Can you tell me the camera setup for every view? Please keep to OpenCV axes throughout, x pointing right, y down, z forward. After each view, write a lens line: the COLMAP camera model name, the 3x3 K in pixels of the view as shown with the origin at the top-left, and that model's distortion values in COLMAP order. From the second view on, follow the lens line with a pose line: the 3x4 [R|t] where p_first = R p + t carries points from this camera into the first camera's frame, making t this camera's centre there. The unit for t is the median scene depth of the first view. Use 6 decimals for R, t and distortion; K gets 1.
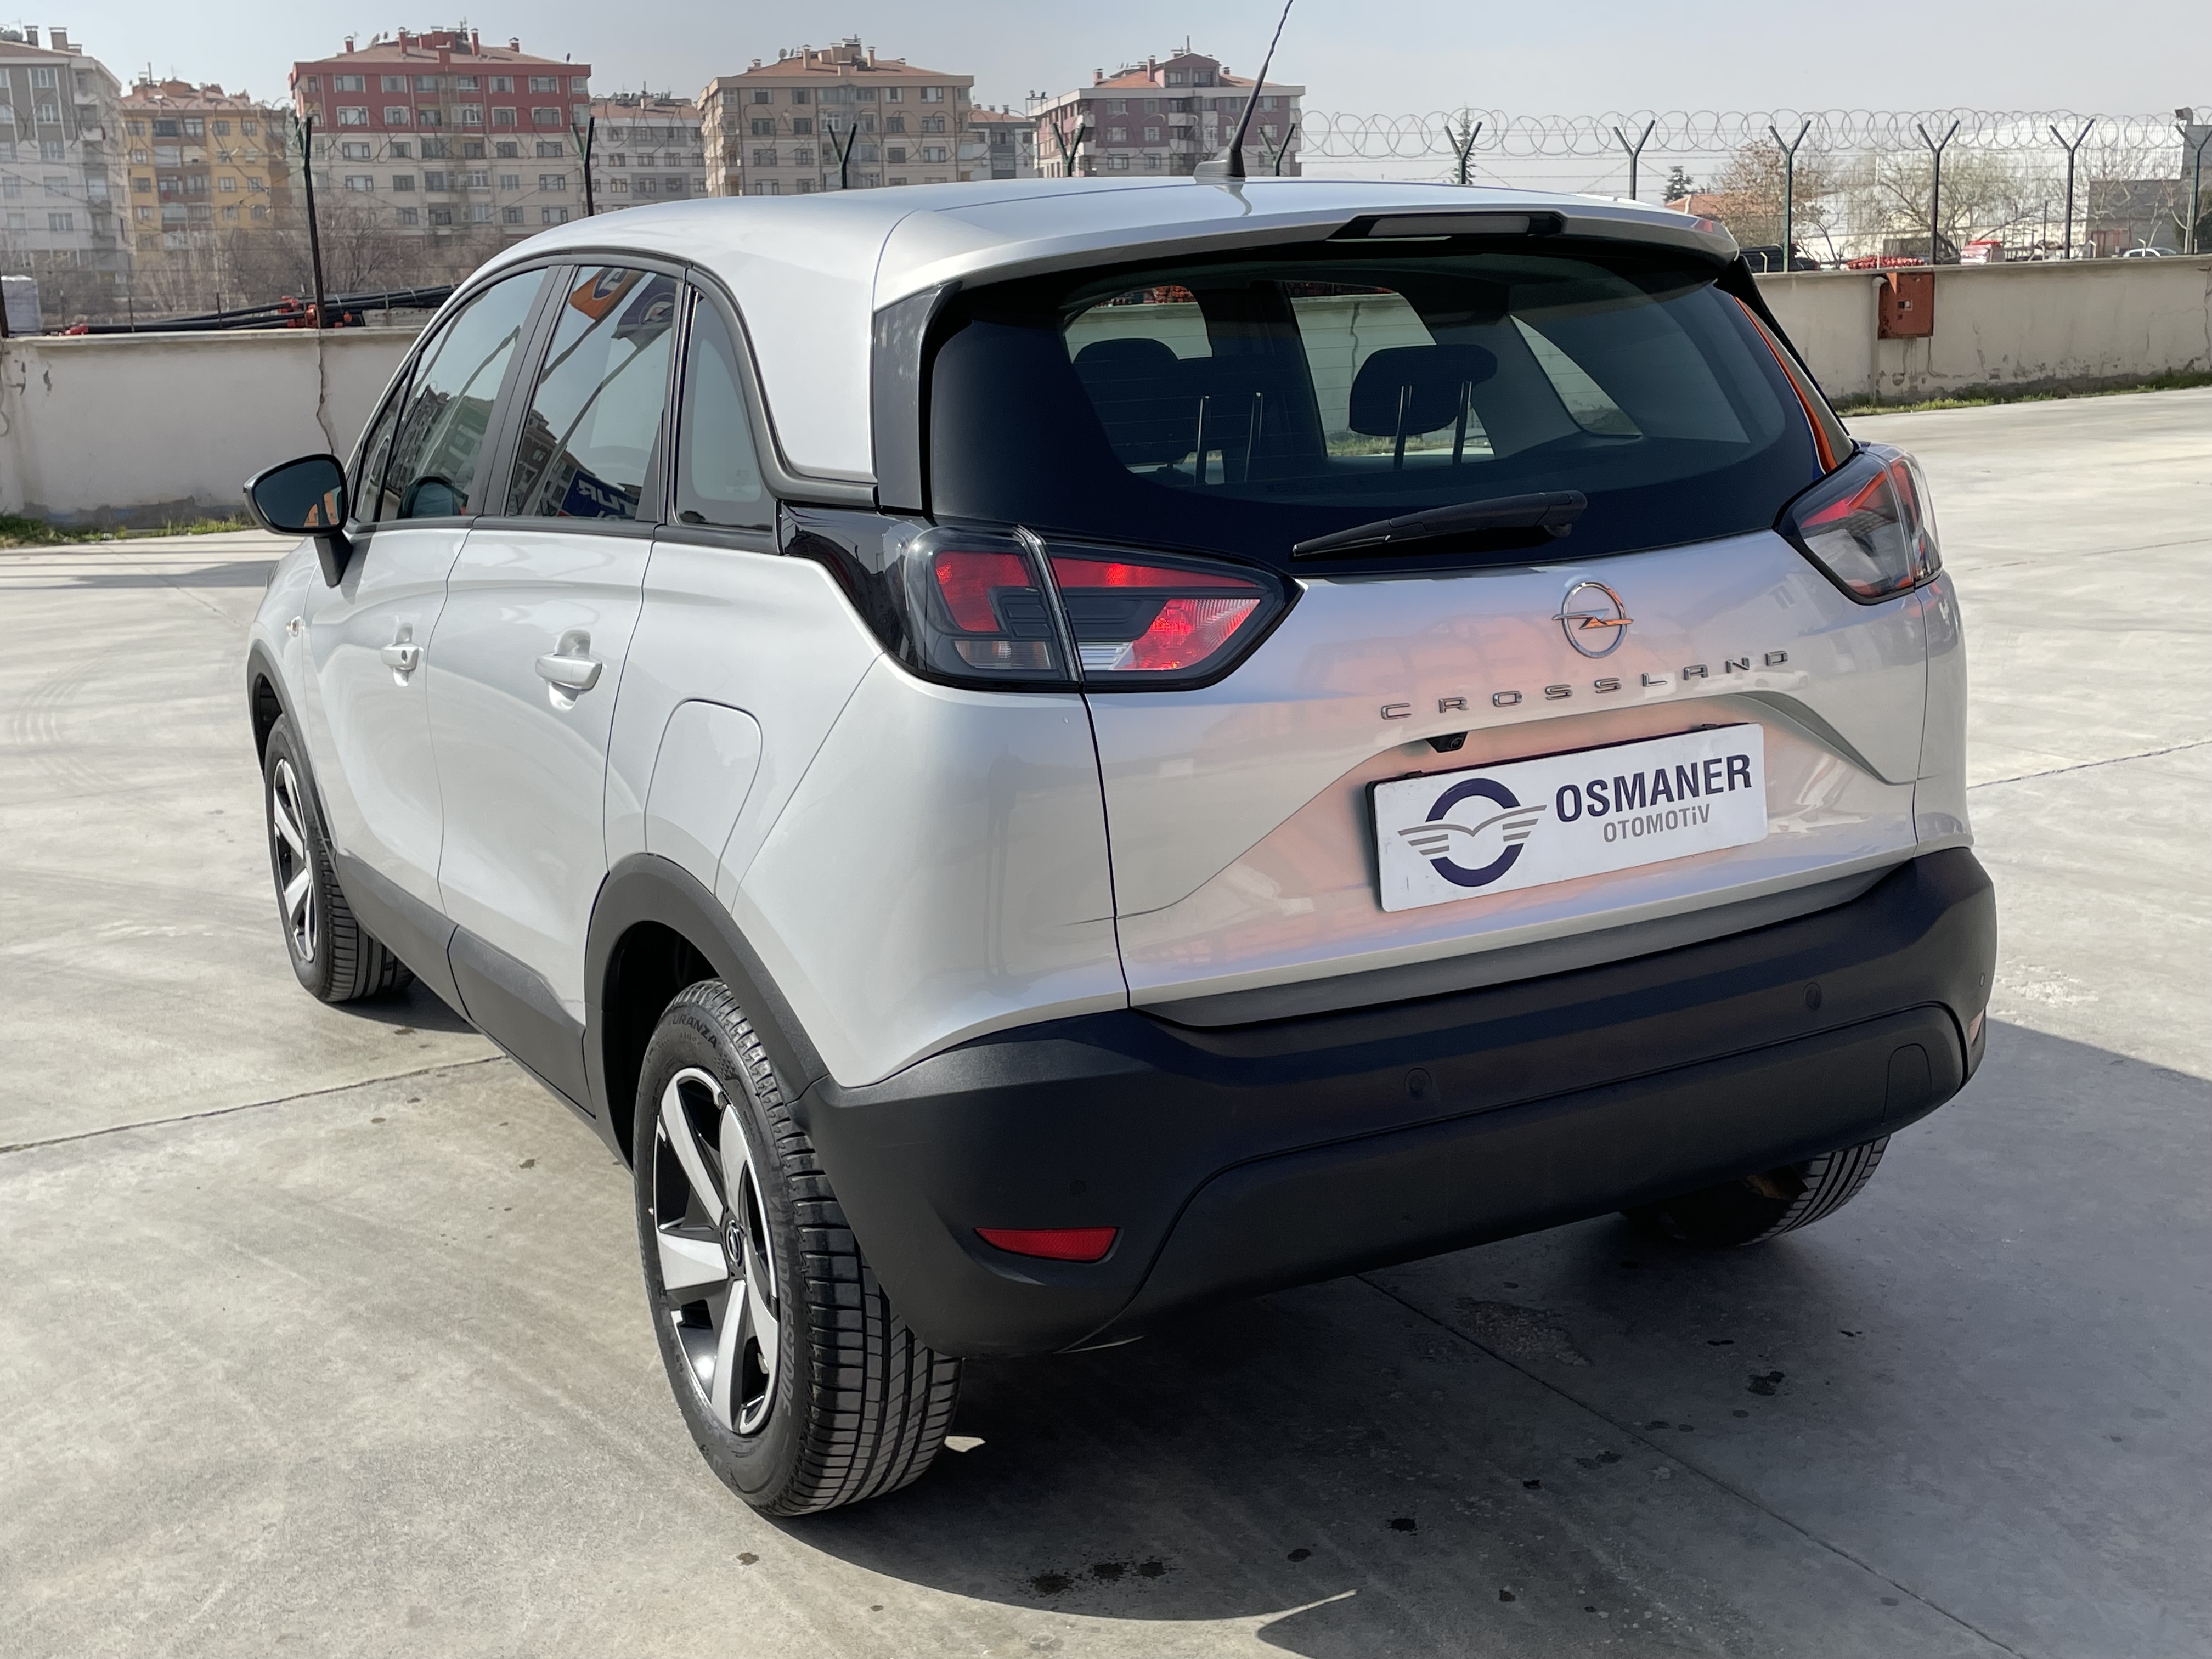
lens RADIAL K [[2355.0, 0, 1079.4], [0, 2355.0, 832.7], [0, 0, 1]] dist [0.048984, 0.000000]
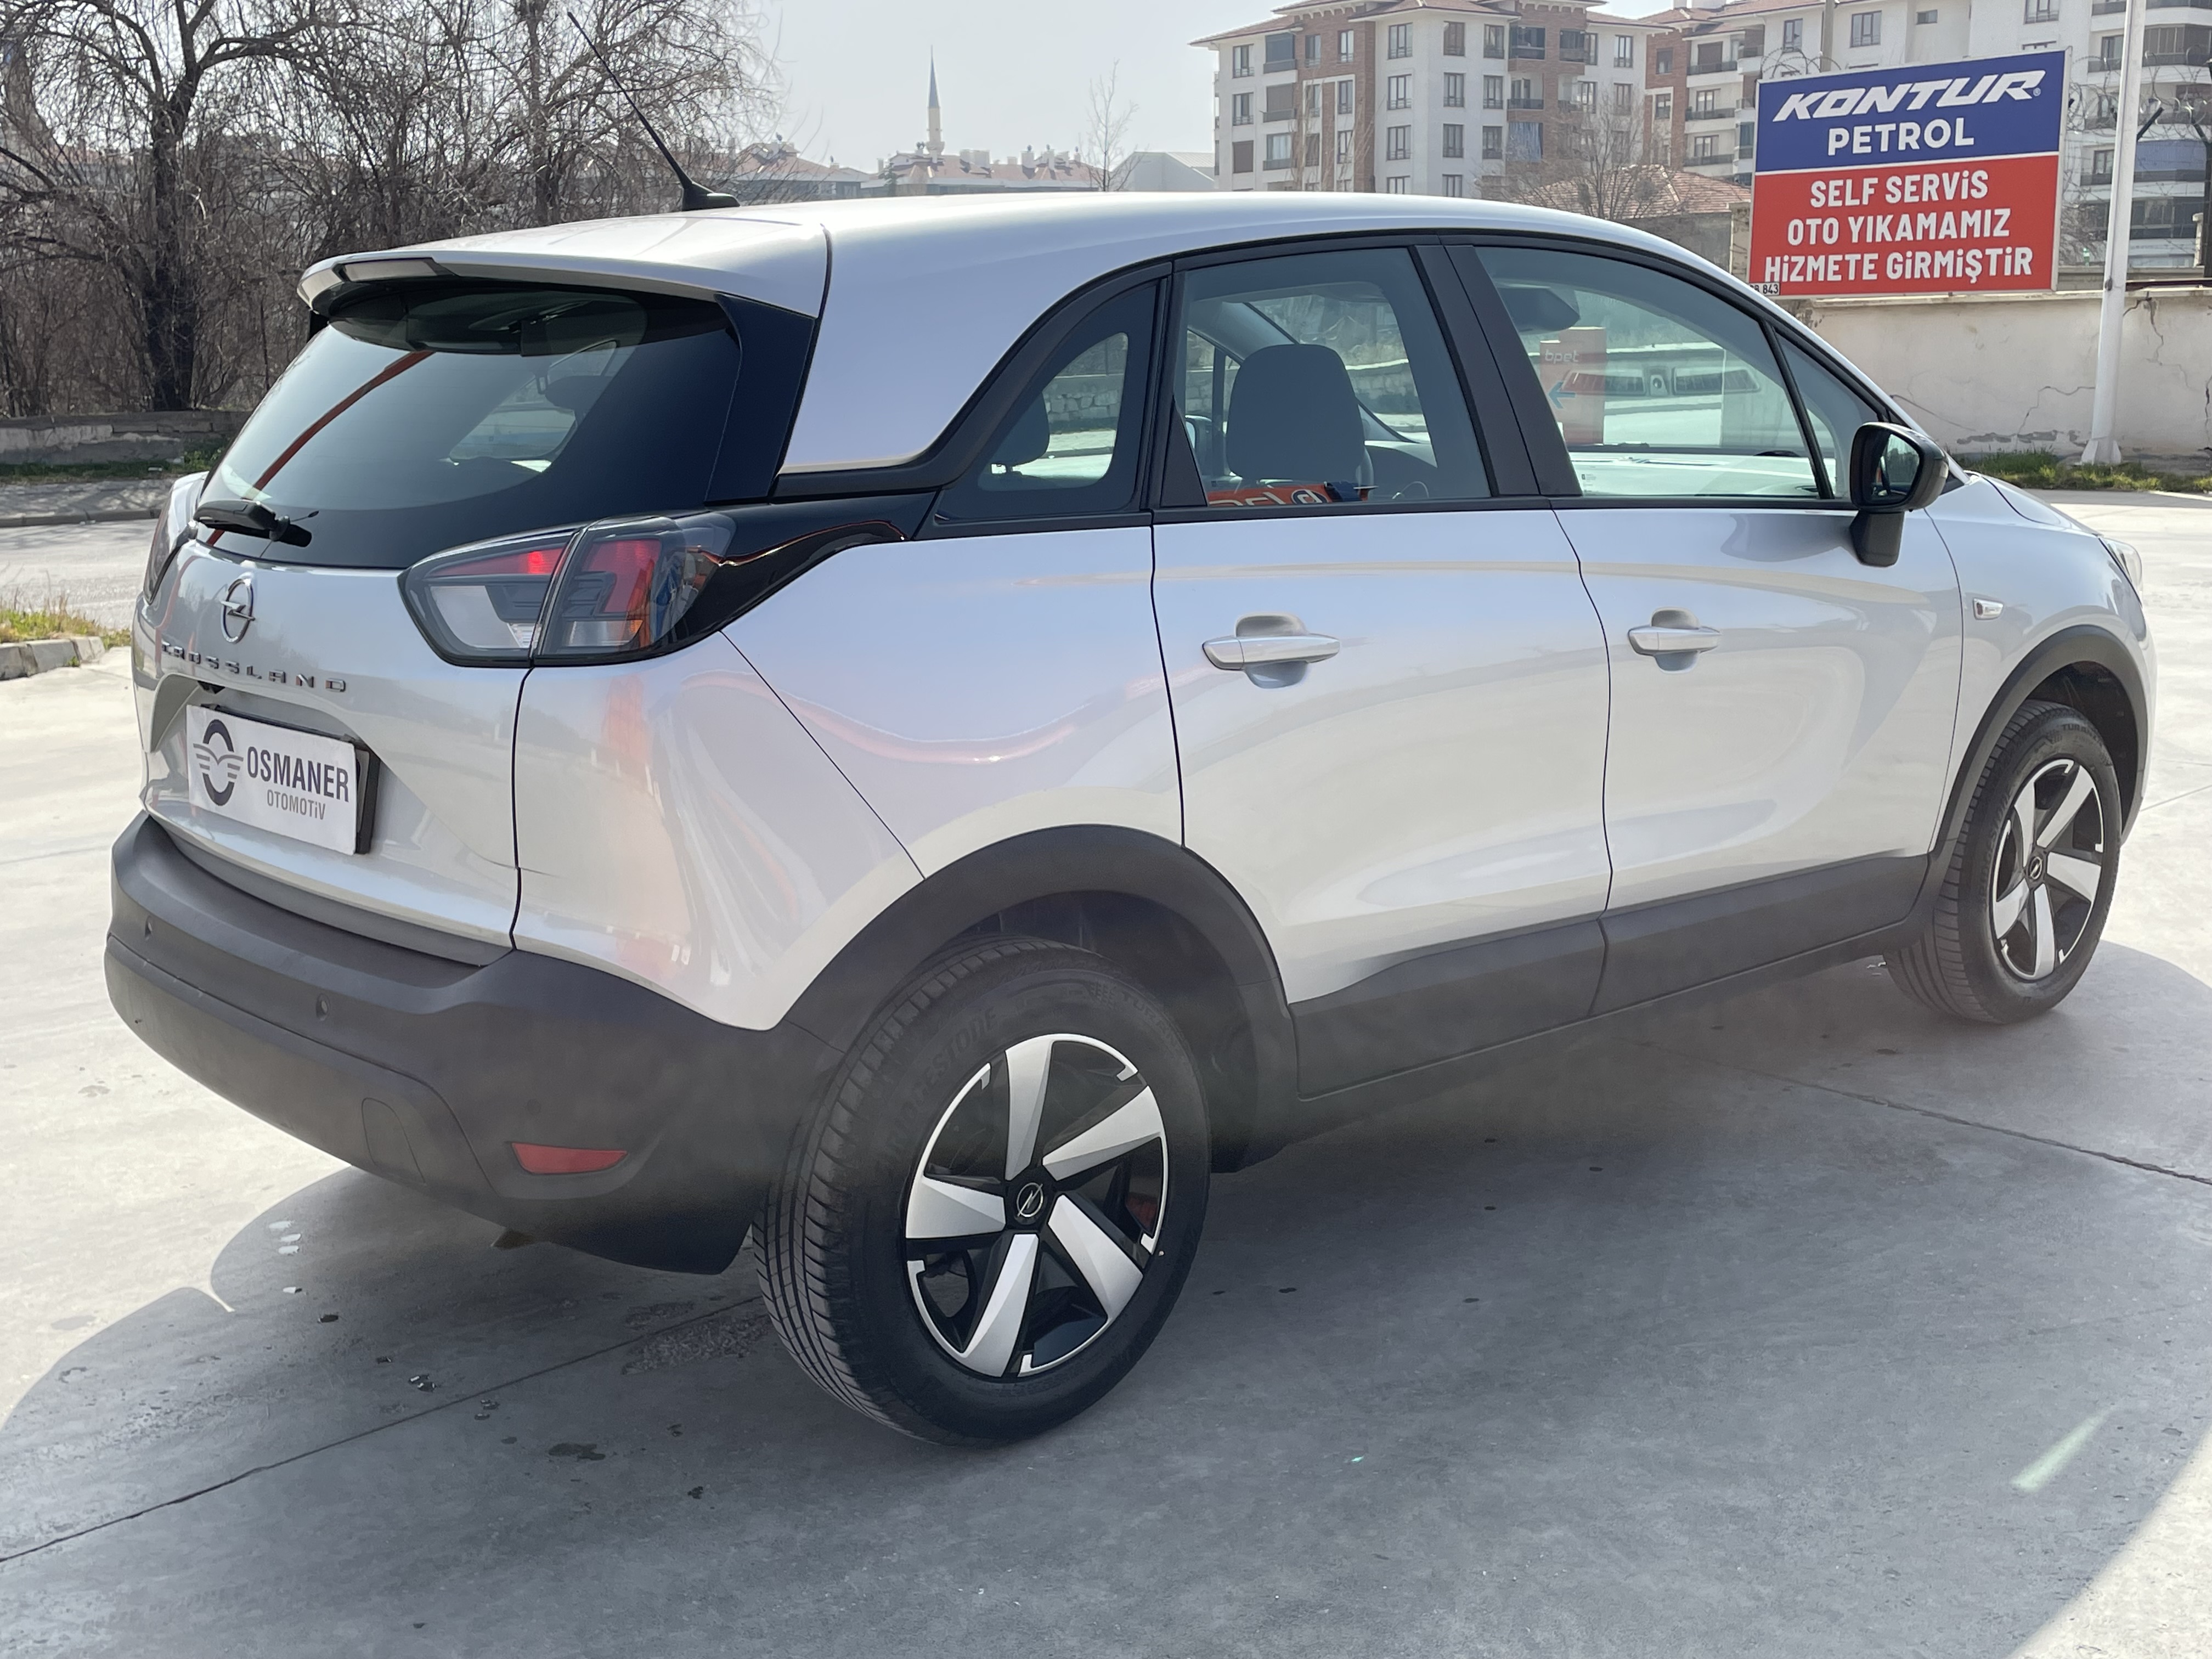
lens RADIAL K [[2355.0, 0, 1063.4], [0, 2355.0, 847.0], [0, 0, 1]] dist [0.048984, 0.000000]
pose [[0.228148, 0.241205, -0.943276, 1.301741], [-0.197046, 0.960217, 0.197878, -0.261215], [0.953479, 0.140723, 0.266600, 0.972334]]
